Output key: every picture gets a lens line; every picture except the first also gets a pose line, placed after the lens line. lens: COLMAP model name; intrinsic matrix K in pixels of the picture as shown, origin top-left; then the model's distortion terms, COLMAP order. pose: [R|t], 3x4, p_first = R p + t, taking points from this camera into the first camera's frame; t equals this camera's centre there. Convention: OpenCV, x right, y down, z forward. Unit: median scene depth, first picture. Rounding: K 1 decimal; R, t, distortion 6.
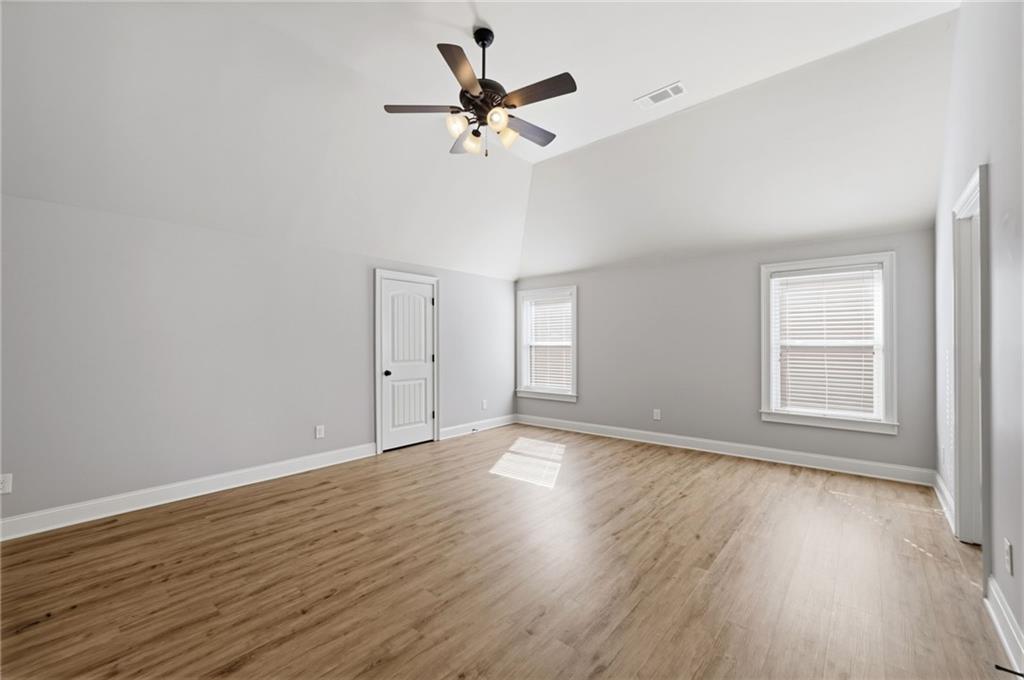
lens RADIAL K [[449.9, 0, 515.8], [0, 449.9, 338.9], [0, 0, 1]] dist [0.001407, -0.000065]
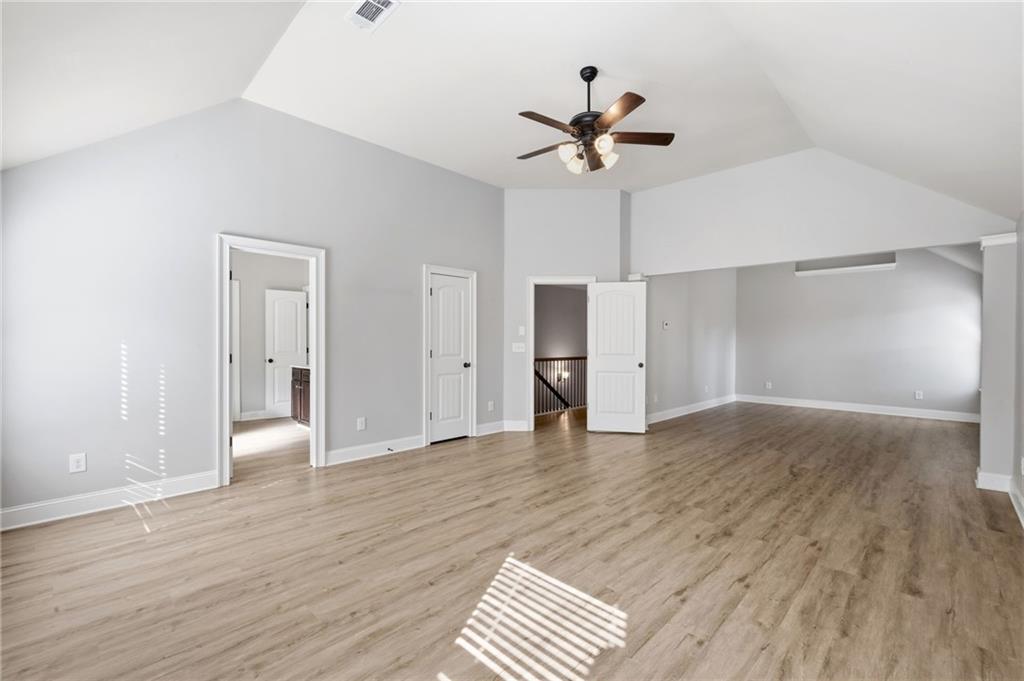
lens RADIAL K [[449.9, 0, 515.8], [0, 449.9, 339.4], [0, 0, 1]] dist [0.001407, -0.000065]
pose [[-0.996909, -0.000271, 0.078564, 0.020186], [-0.001400, 0.999896, -0.014319, 0.024749], [-0.078552, -0.014385, -0.996806, 1.875960]]
